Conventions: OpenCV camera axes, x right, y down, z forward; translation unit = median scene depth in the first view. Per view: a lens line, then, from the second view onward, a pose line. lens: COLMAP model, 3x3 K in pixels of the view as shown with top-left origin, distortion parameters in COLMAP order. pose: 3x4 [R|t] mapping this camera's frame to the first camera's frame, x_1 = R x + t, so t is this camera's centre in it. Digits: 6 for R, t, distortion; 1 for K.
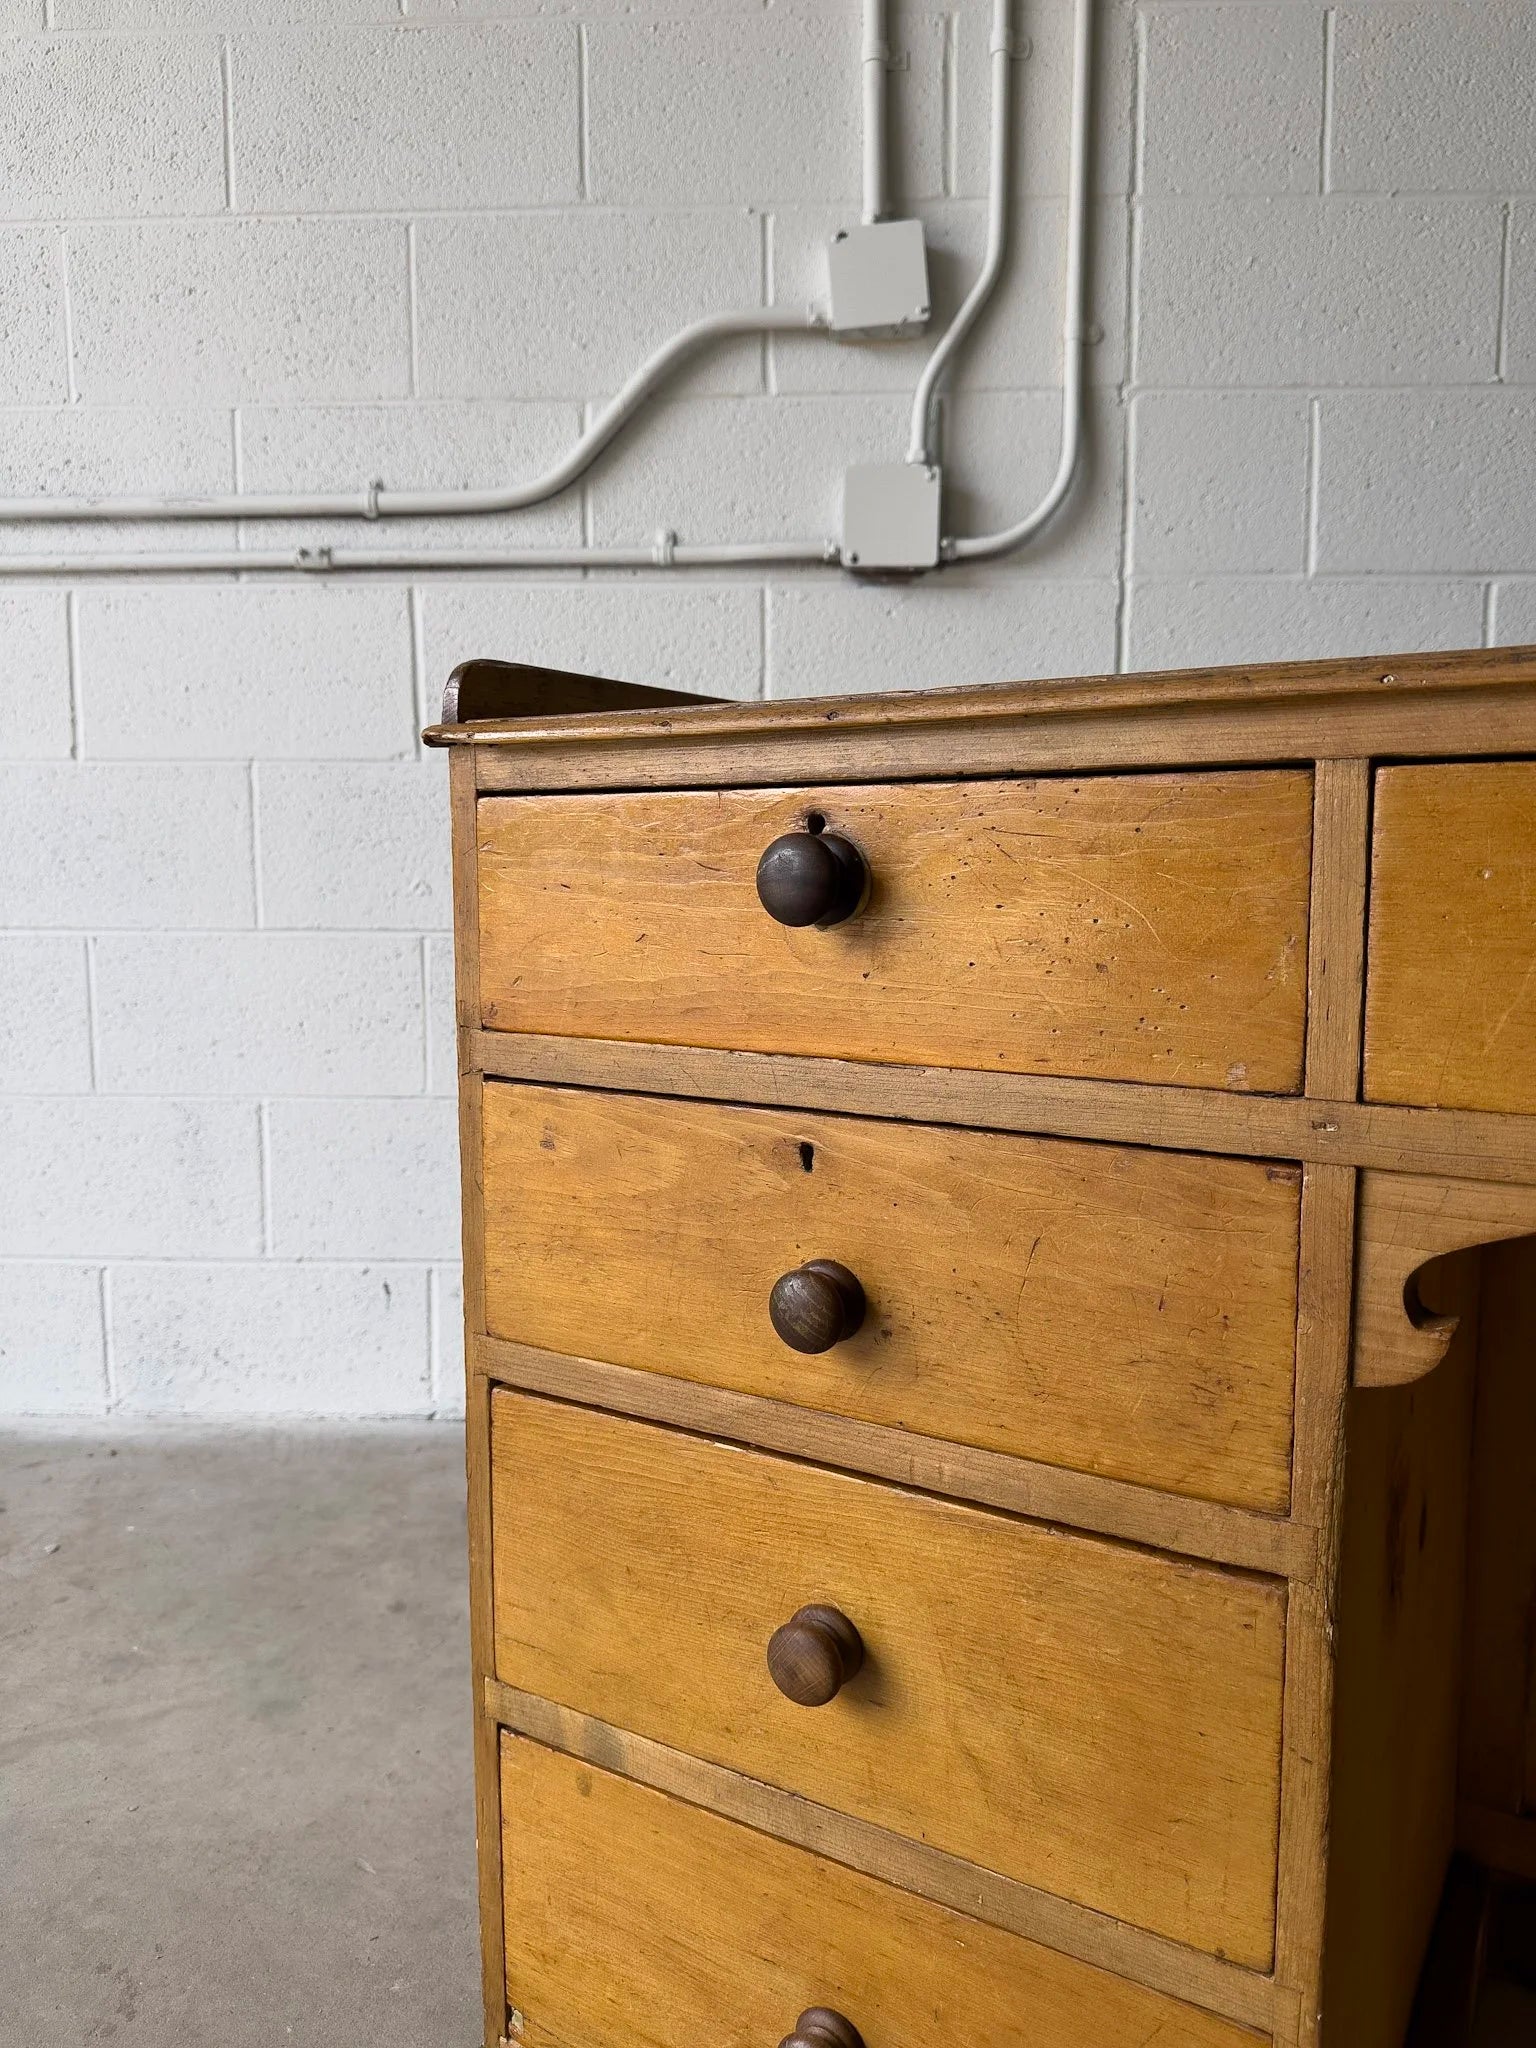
lens RADIAL K [[1470.4, 0, 756.9], [0, 1470.4, 1018.0], [0, 0, 1]] dist [0.020773, -0.037938]
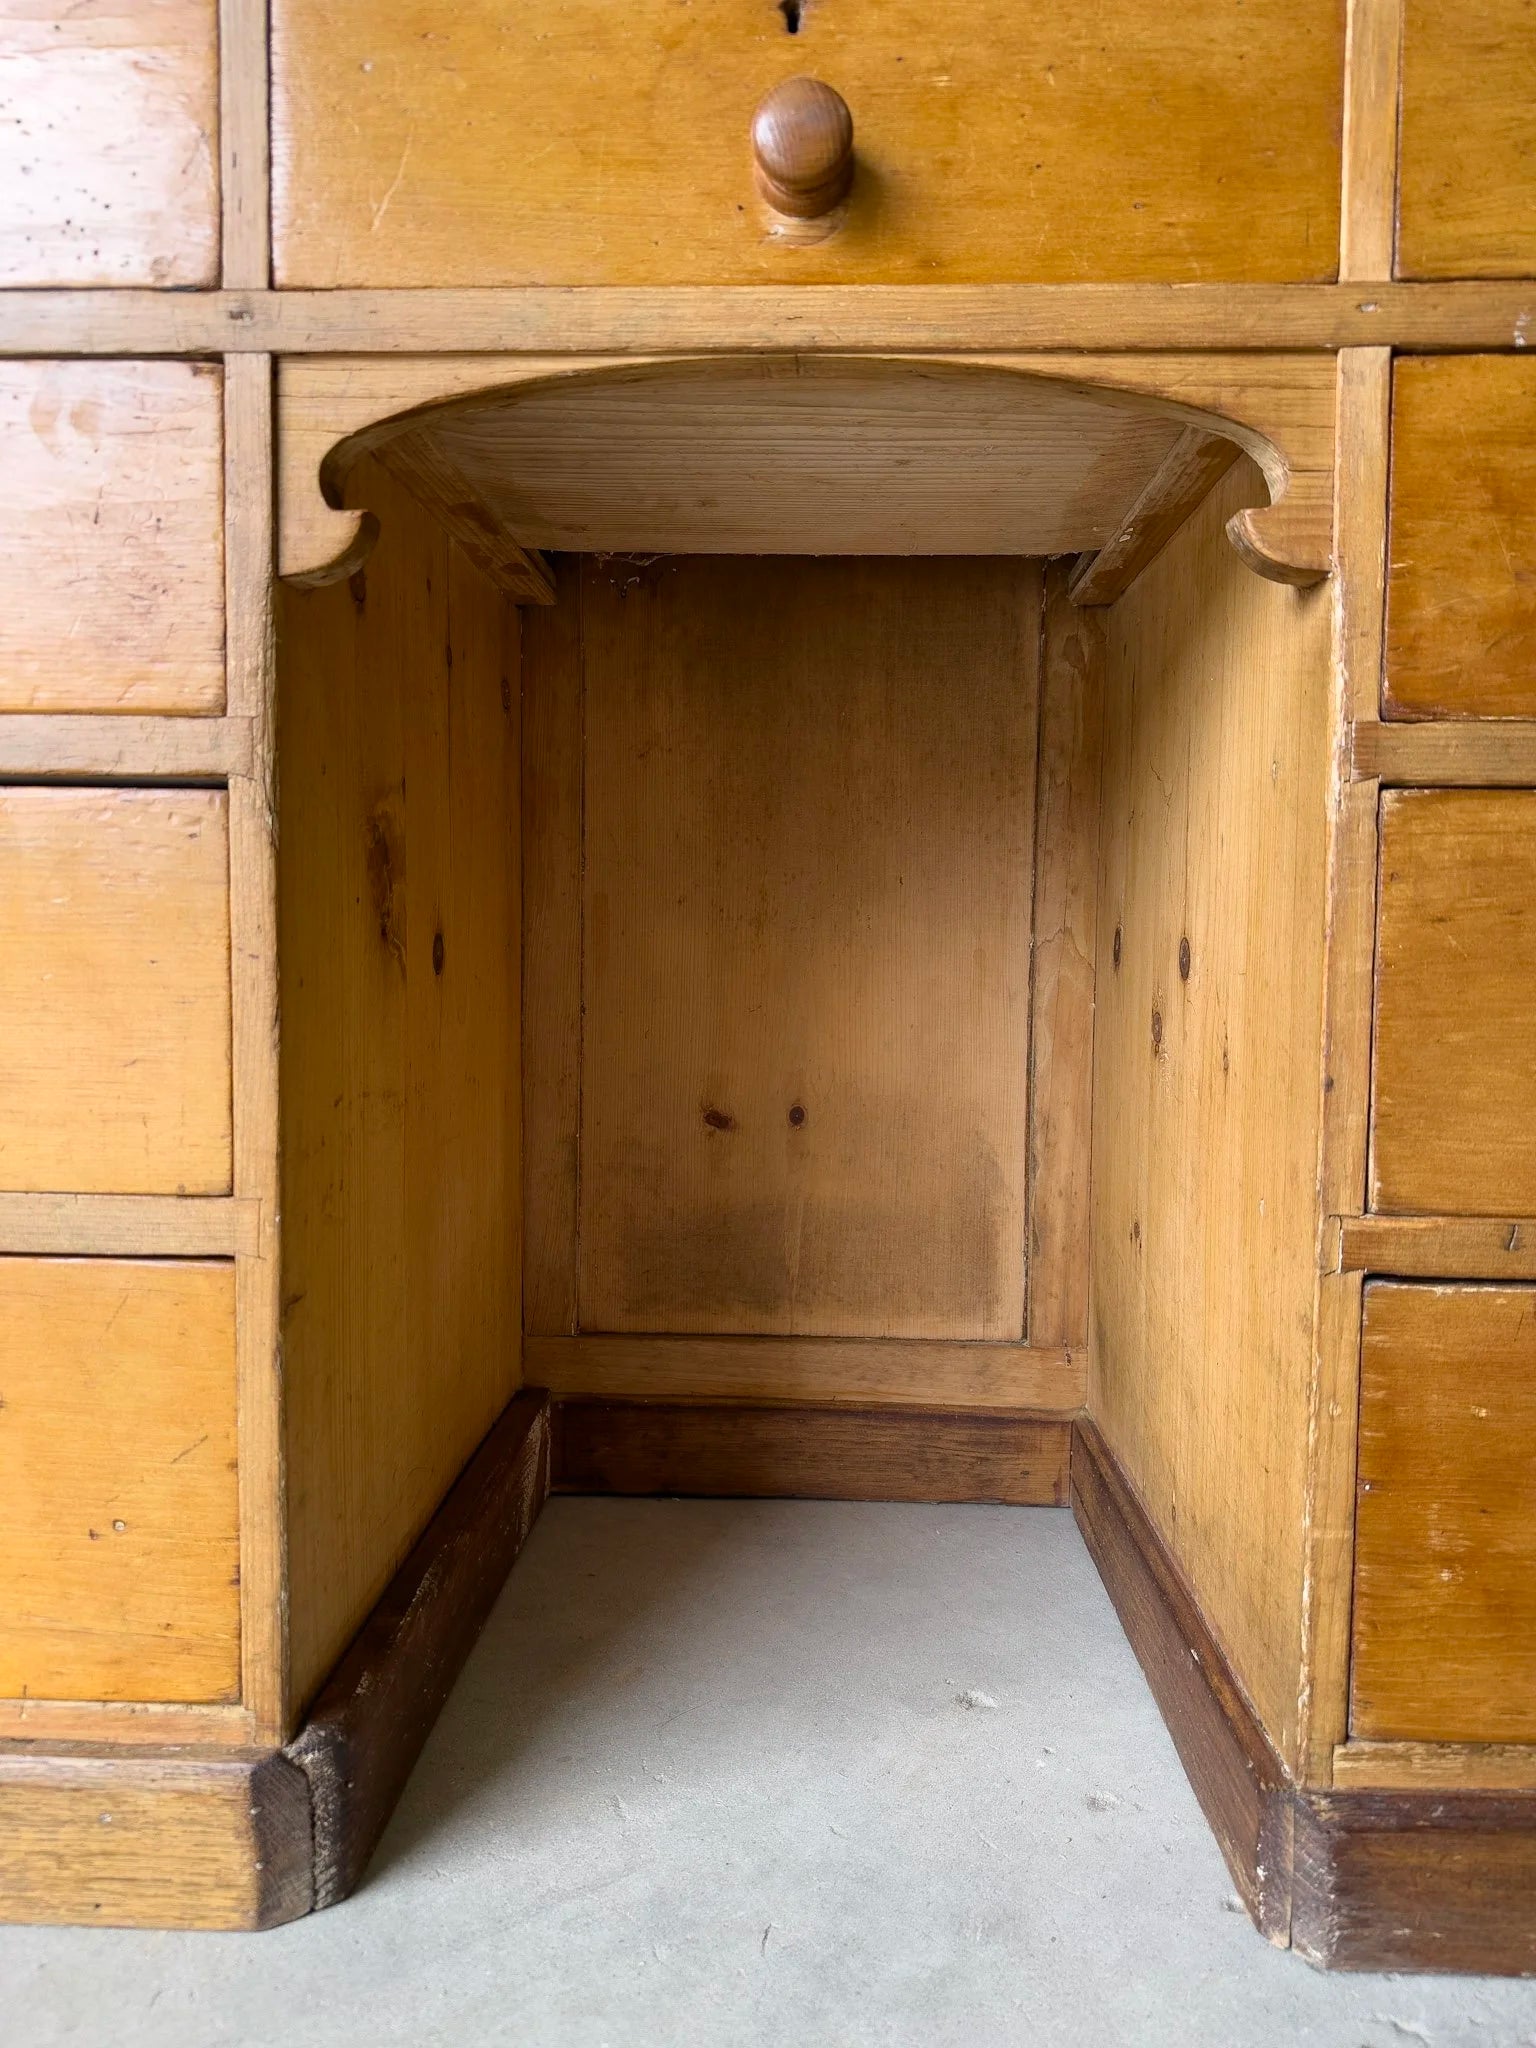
lens RADIAL K [[1476.7, 0, 777.1], [0, 1476.7, 1029.2], [0, 0, 1]] dist [0.008236, -0.009028]
pose [[0.866879, -0.016206, 0.498255, 0.056727], [0.038297, 0.998683, -0.034148, 0.195470], [-0.497045, 0.048684, 0.866358, -0.023670]]
